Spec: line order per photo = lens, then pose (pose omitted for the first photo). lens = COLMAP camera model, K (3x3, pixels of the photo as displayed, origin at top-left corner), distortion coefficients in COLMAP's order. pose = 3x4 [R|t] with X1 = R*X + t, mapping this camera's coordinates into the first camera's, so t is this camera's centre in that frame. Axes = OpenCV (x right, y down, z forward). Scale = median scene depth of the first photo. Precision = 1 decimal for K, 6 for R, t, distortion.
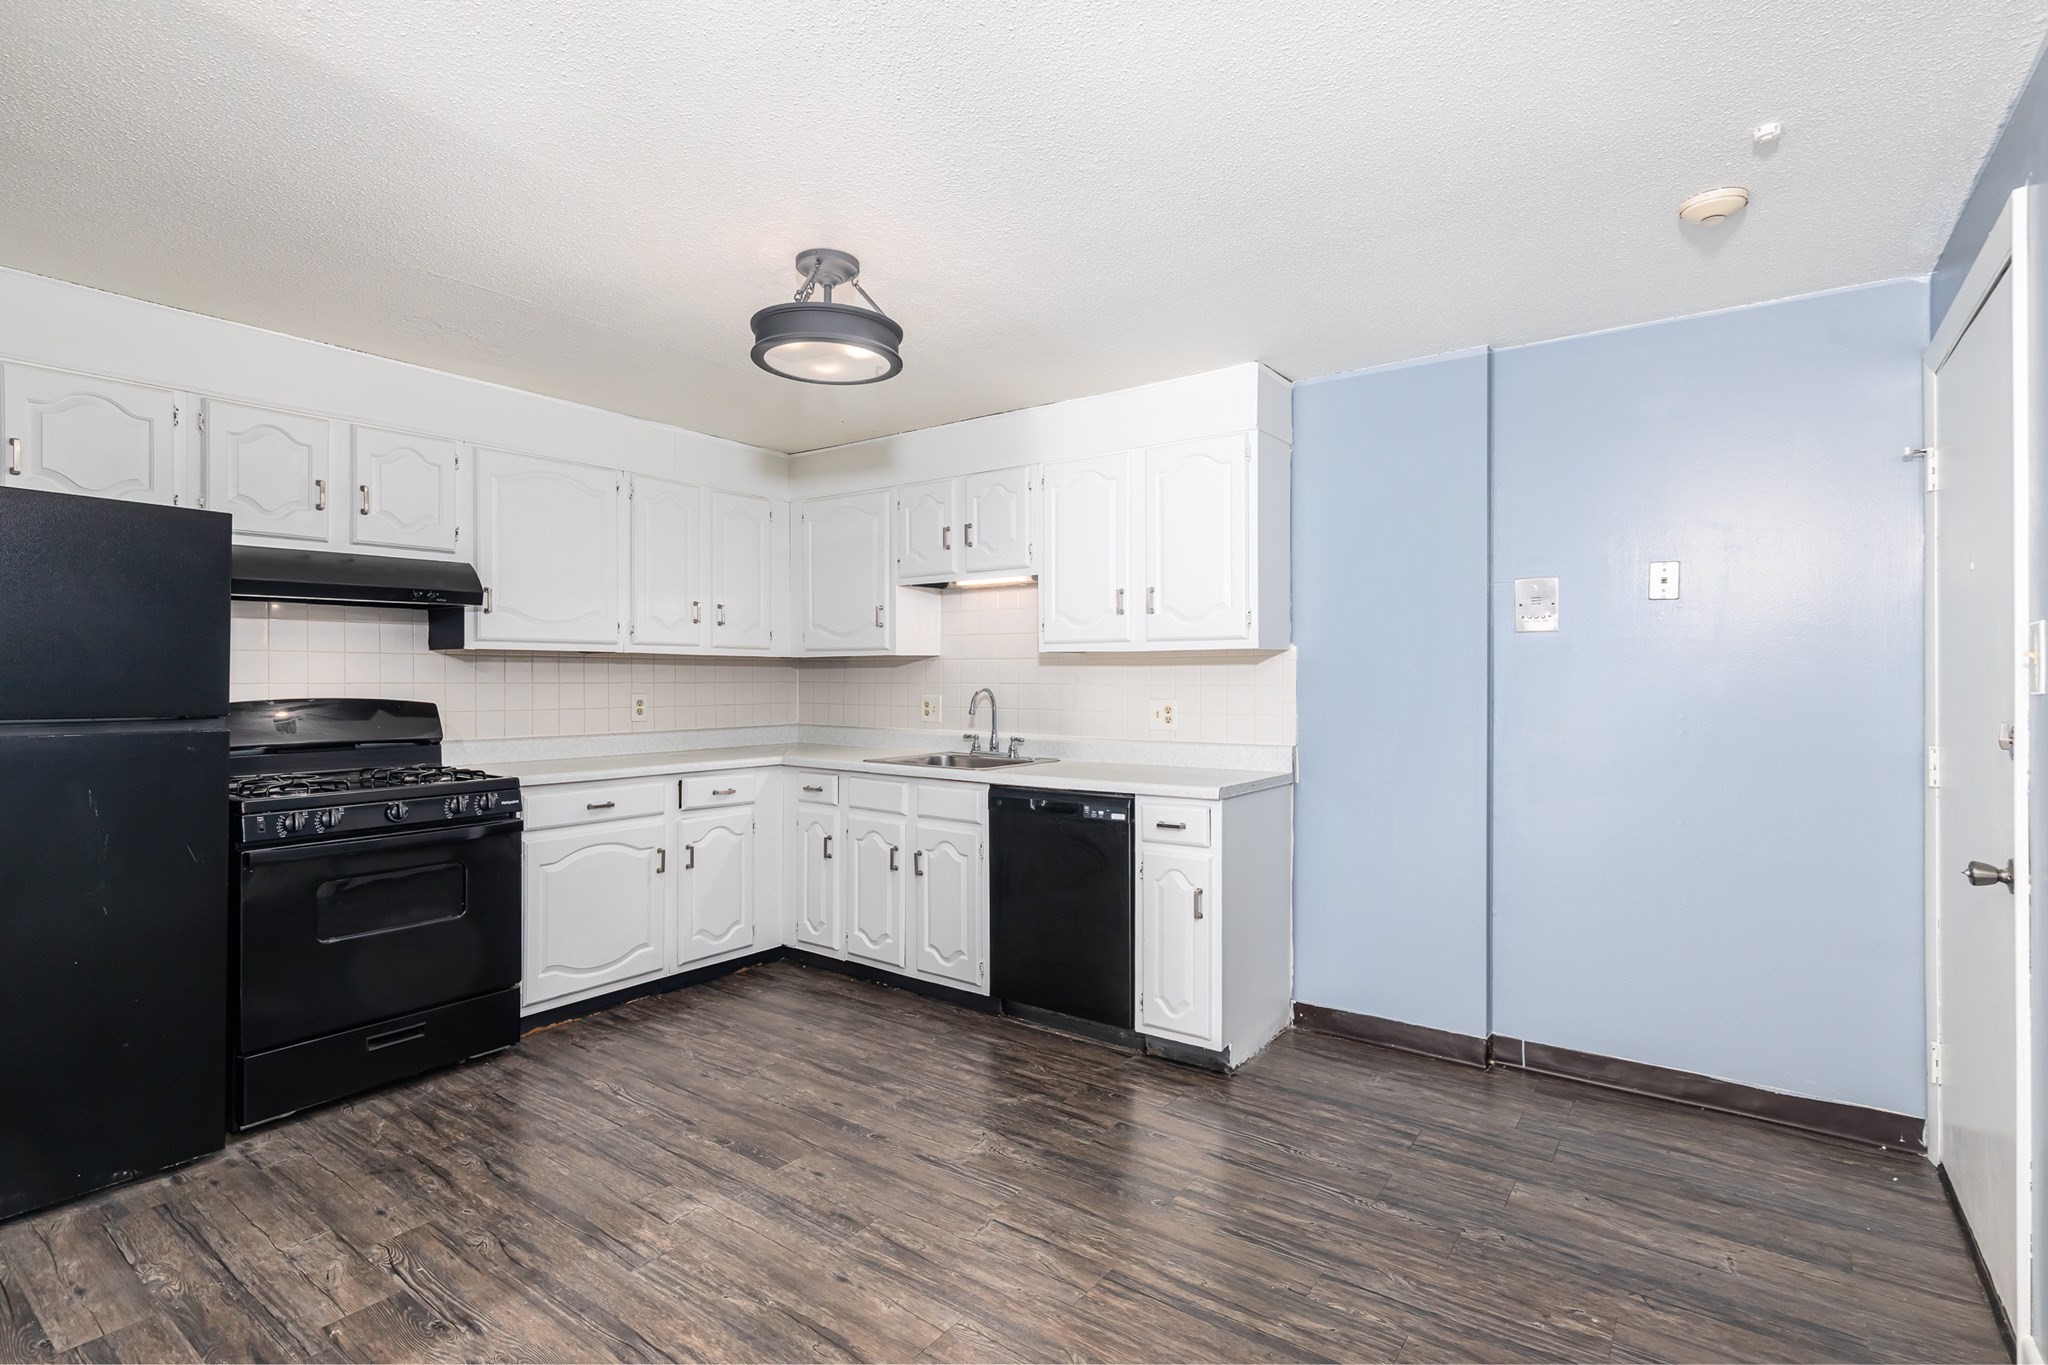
lens RADIAL K [[995.4, 0, 1028.0], [0, 995.4, 681.9], [0, 0, 1]] dist [0.023613, 0.000736]
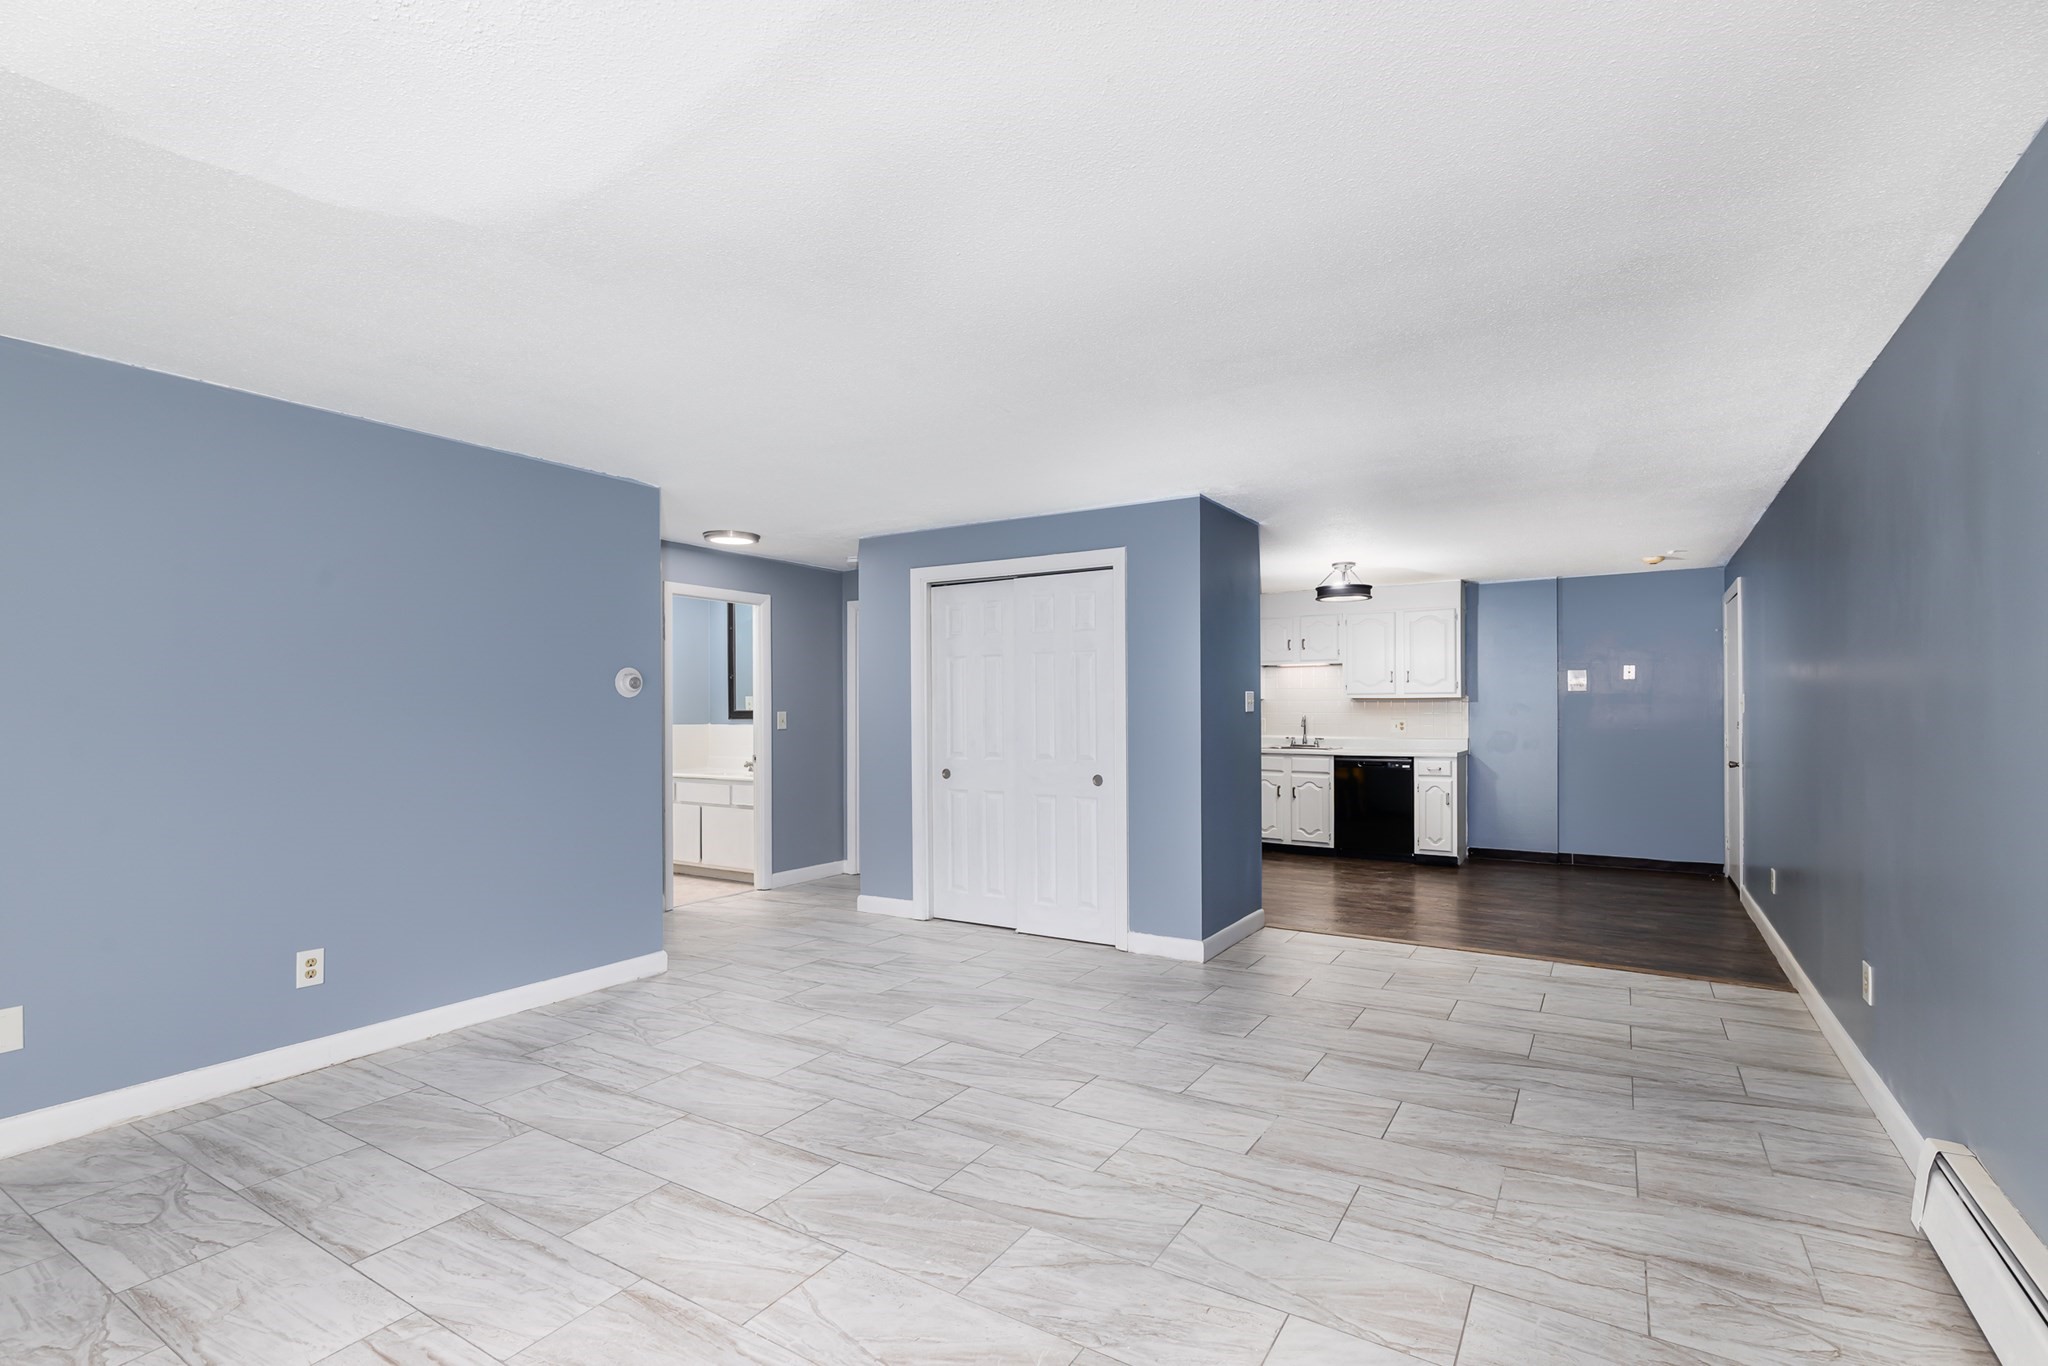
lens RADIAL K [[995.4, 0, 951.2], [0, 995.4, 713.4], [0, 0, 1]] dist [0.023613, 0.000736]
pose [[0.999383, -0.005129, 0.034750, -1.045963], [0.005141, 0.999987, -0.000270, 0.000373], [-0.034748, 0.000448, 0.999396, -1.328997]]
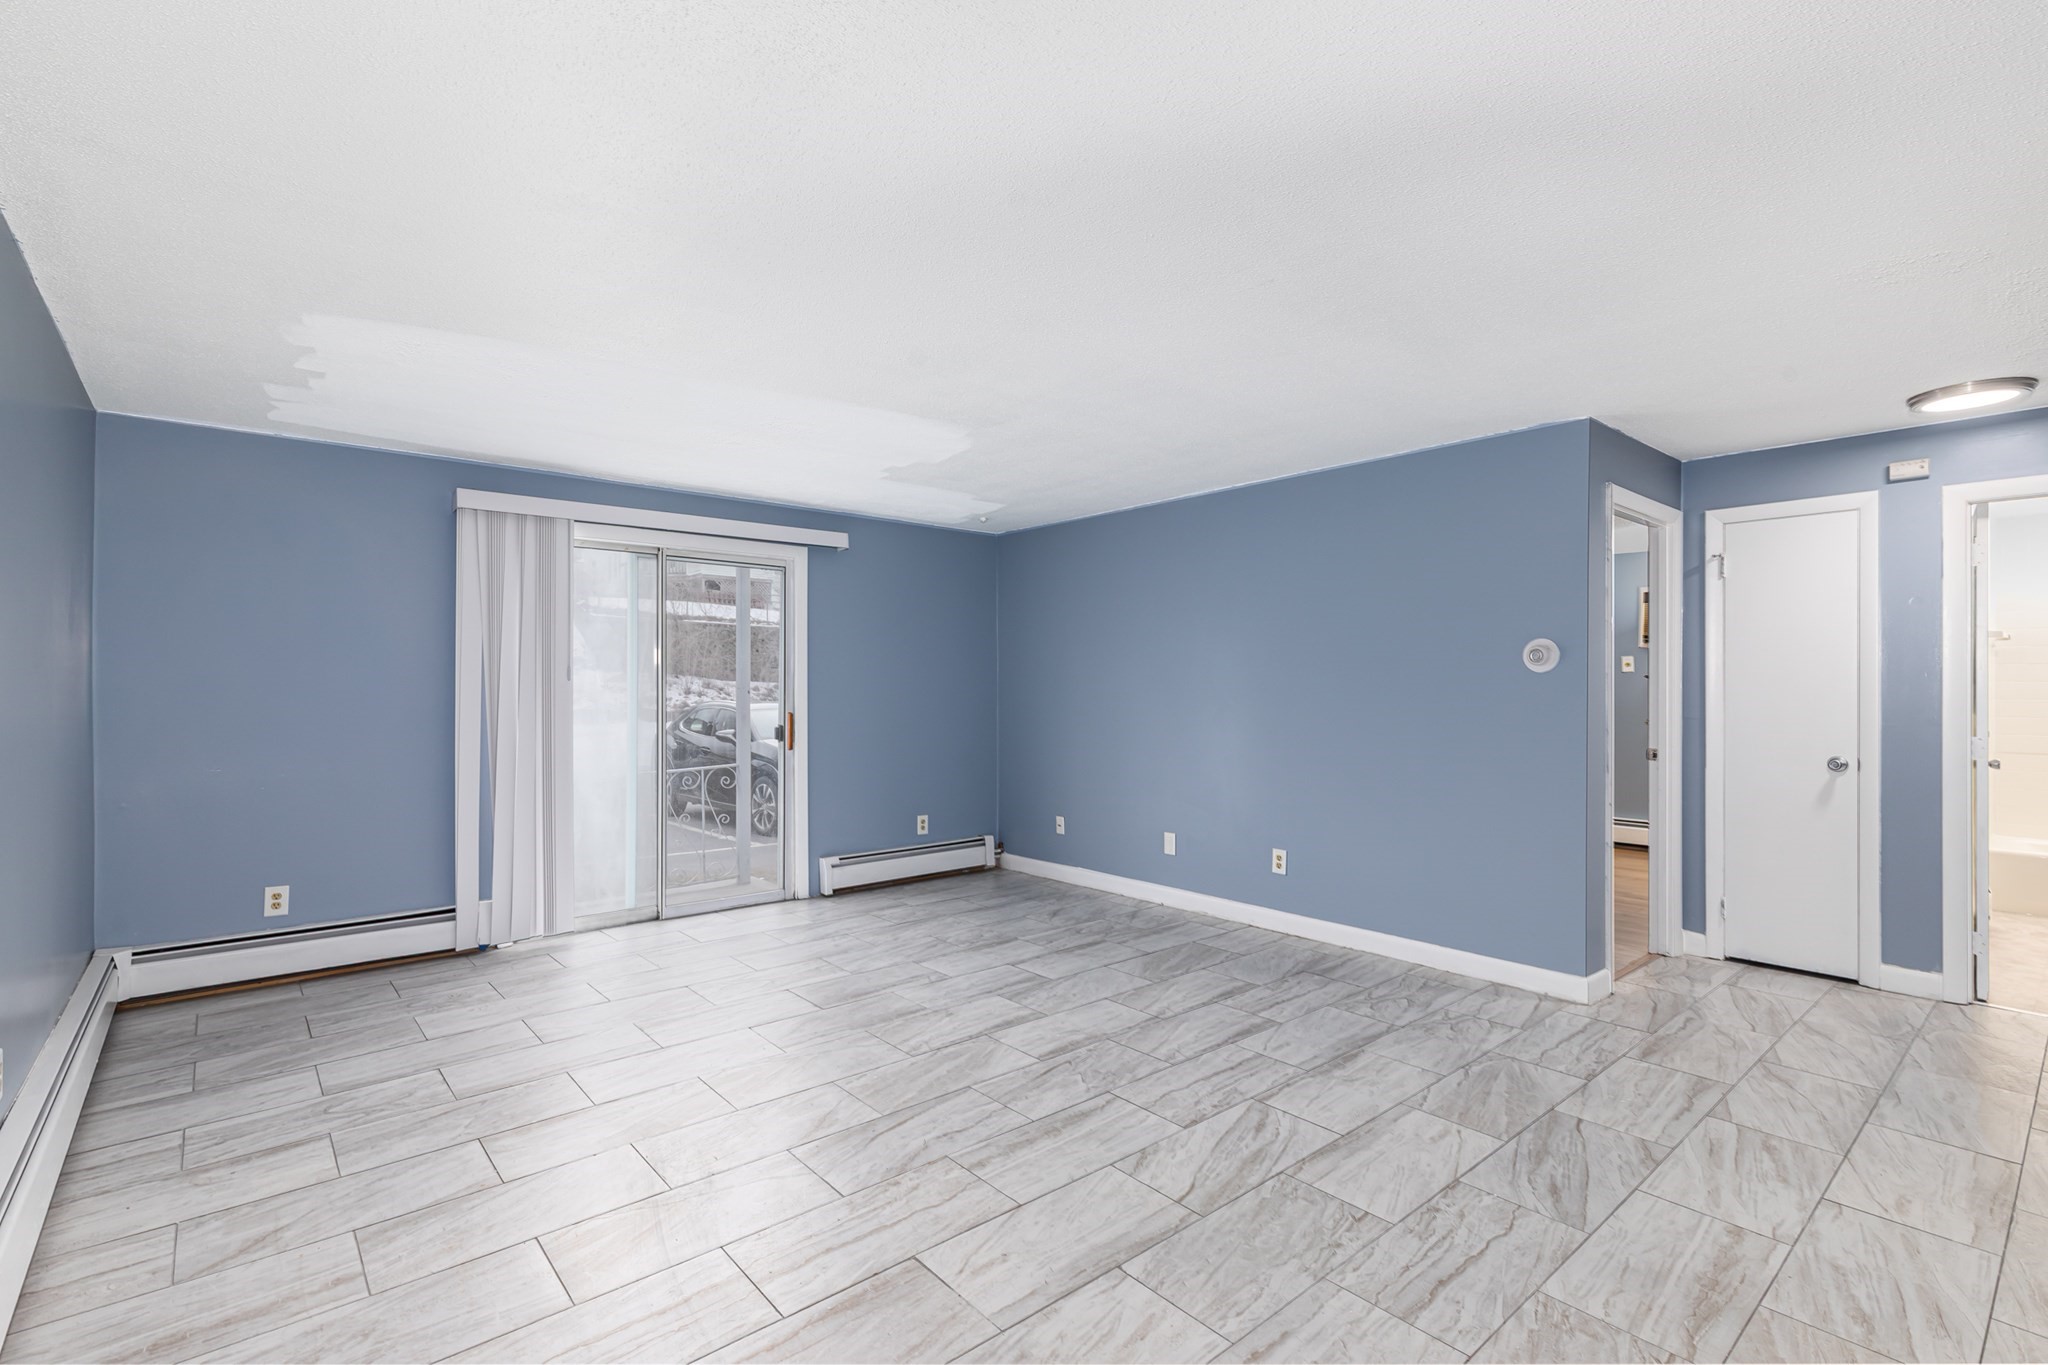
lens RADIAL K [[995.4, 0, 1079.3], [0, 995.4, 688.7], [0, 0, 1]] dist [0.023613, 0.000736]
pose [[-0.244318, -0.003213, -0.969690, 2.290140], [-0.001679, 0.999994, -0.002891, 0.000830], [0.969694, 0.000922, -0.244322, 2.797956]]
